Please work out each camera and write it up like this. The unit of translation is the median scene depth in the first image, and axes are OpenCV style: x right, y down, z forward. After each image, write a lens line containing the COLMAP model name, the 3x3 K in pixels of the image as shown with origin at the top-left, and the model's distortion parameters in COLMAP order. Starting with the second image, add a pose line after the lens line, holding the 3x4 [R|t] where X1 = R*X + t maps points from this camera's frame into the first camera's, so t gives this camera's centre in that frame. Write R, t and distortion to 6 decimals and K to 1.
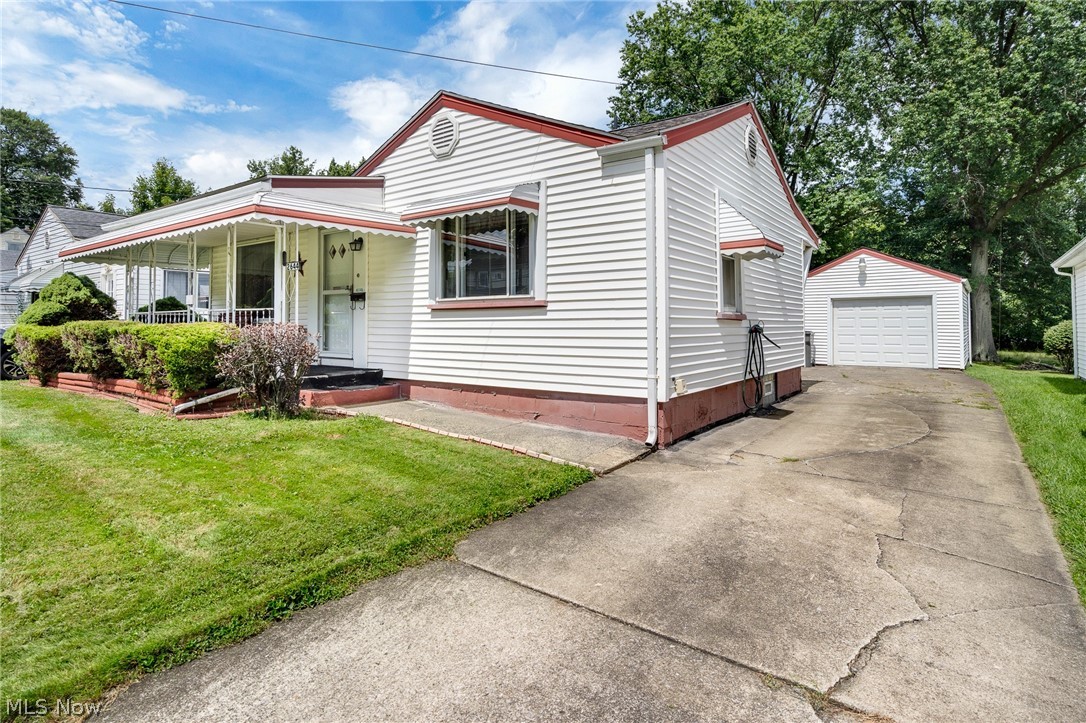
lens RADIAL K [[589.0, 0, 553.1], [0, 589.0, 309.1], [0, 0, 1]] dist [0.000223, 0.000507]
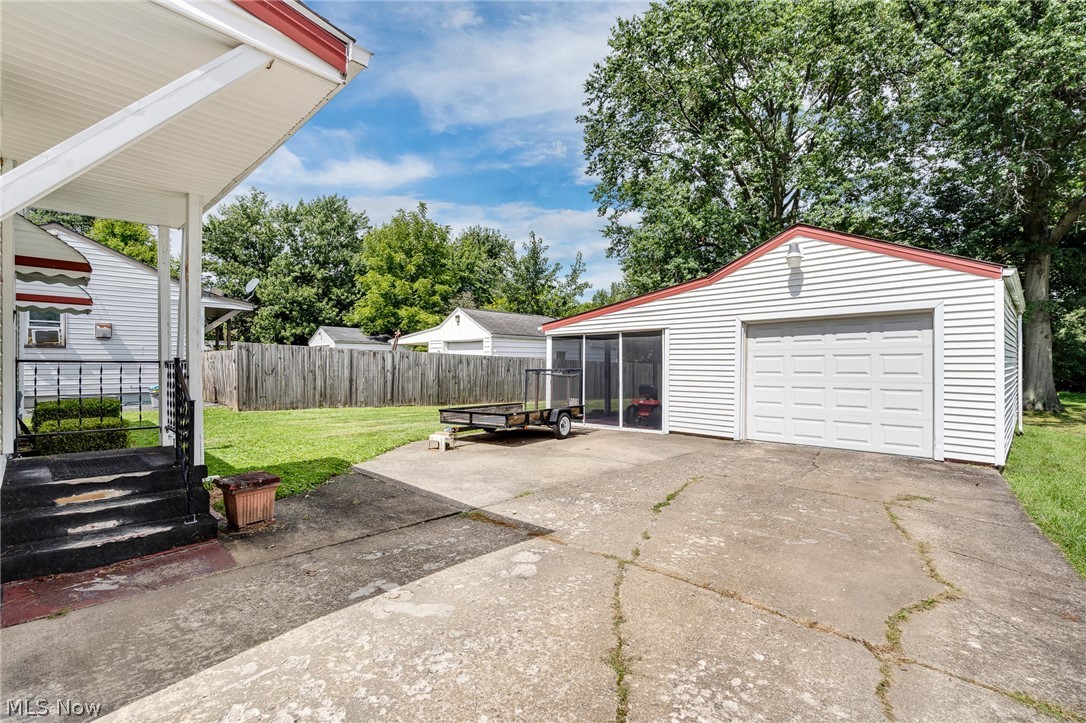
lens RADIAL K [[491.4, 0, 538.7], [0, 491.4, 366.1], [0, 0, 1]] dist [-0.001847, 0.000195]
pose [[0.987071, 0.000208, -0.160286, 0.202553], [0.005145, 0.999443, 0.032979, 0.004550], [0.160204, -0.033377, 0.986520, 0.286137]]
